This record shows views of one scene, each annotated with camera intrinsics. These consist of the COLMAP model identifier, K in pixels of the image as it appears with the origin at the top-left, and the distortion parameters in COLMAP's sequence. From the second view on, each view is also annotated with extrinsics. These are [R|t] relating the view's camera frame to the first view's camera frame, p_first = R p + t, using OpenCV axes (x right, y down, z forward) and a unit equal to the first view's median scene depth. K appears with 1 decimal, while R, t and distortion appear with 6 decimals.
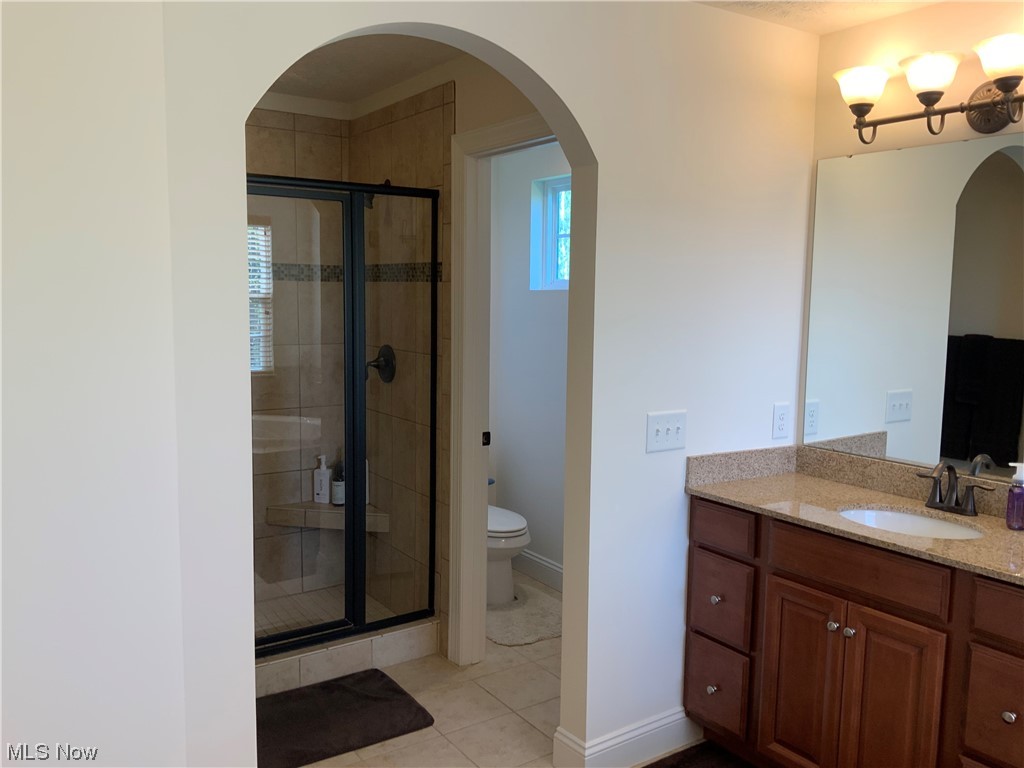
lens RADIAL K [[856.2, 0, 511.4], [0, 856.2, 380.8], [0, 0, 1]] dist [0.085494, -0.144888]
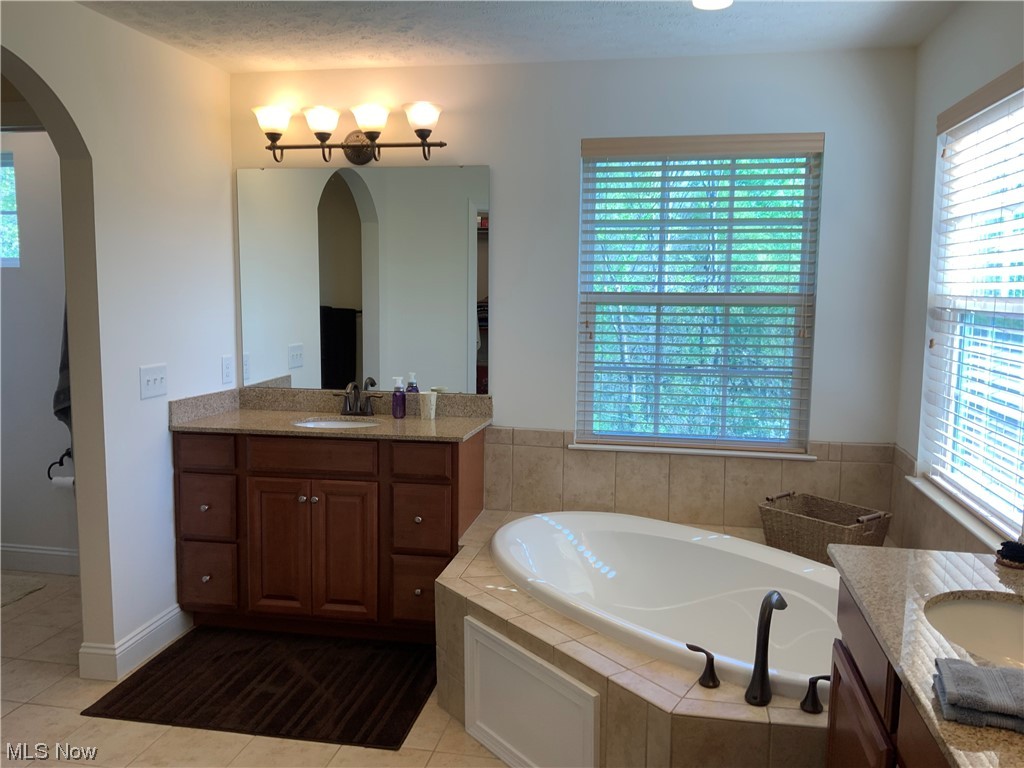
lens RADIAL K [[856.2, 0, 512.9], [0, 856.2, 386.1], [0, 0, 1]] dist [0.085494, -0.144888]
pose [[0.702139, -0.086874, 0.706720, -0.334699], [0.073106, 0.996079, 0.049811, 0.042344], [-0.708277, 0.016691, 0.705737, -0.234754]]
